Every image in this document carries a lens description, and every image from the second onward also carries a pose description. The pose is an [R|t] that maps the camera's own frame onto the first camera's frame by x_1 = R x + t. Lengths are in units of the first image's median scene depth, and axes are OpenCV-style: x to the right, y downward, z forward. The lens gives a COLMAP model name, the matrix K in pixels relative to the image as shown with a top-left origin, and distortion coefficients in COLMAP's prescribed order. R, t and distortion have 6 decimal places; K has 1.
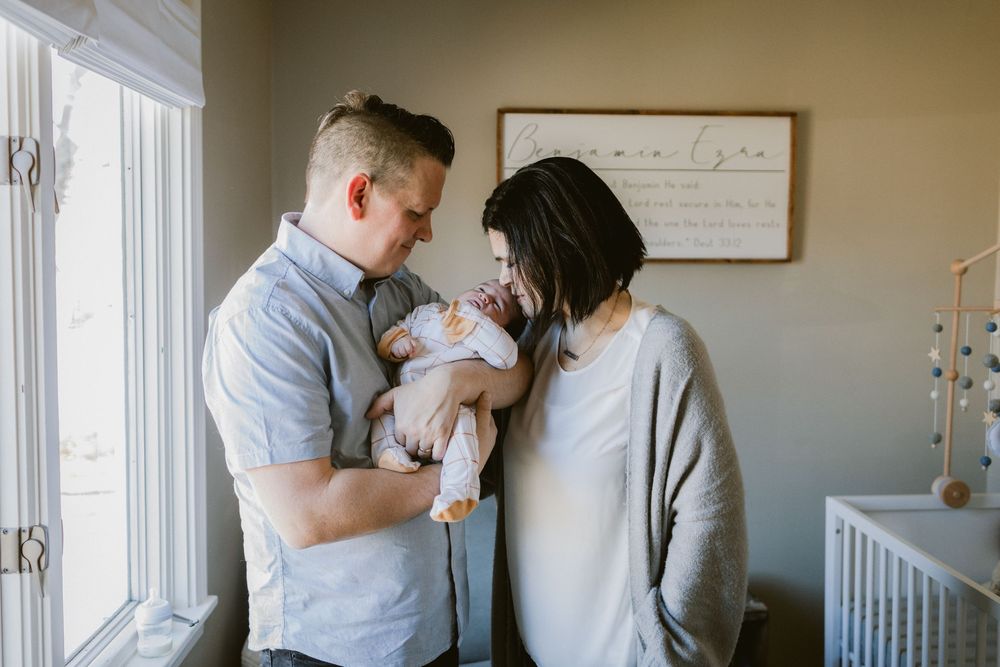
lens RADIAL K [[965.5, 0, 497.9], [0, 965.5, 321.3], [0, 0, 1]] dist [0.012429, 0.000000]
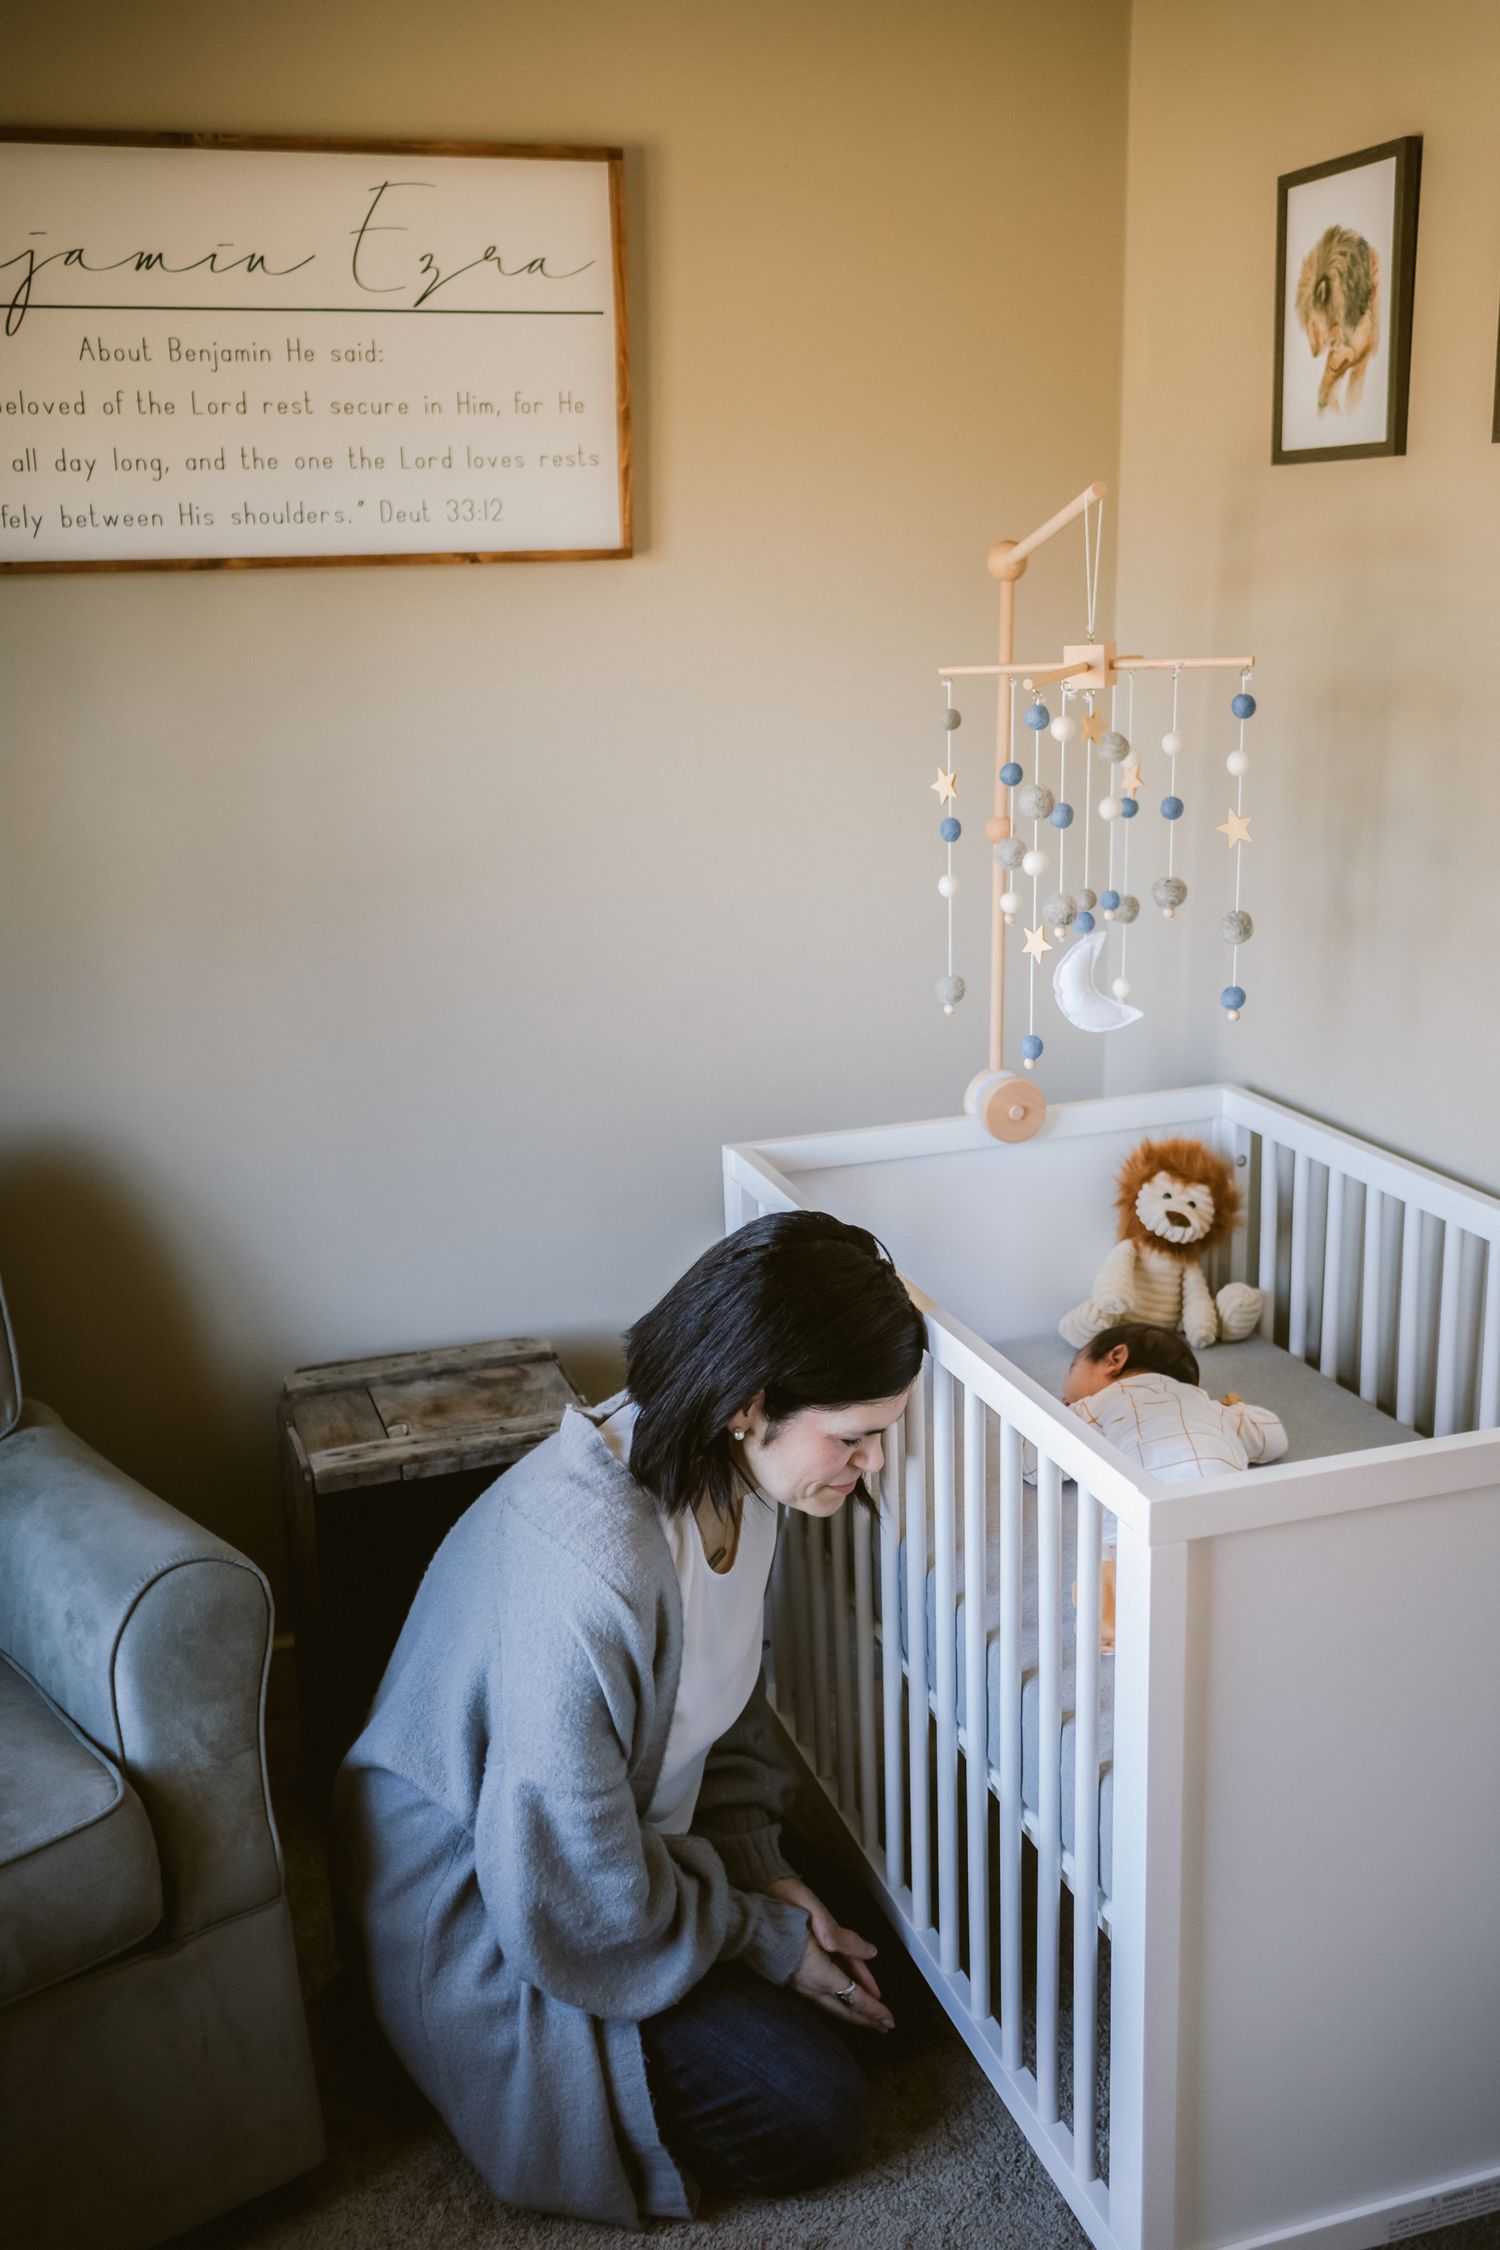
lens RADIAL K [[2172.3, 0, 749.7], [0, 2172.3, 1115.6], [0, 0, 1]] dist [0.012429, 0.000000]
pose [[0.965848, -0.092116, 0.242183, 0.115616], [0.044584, 0.979815, 0.194871, -0.009110], [-0.255245, -0.177418, 0.950459, 0.111095]]
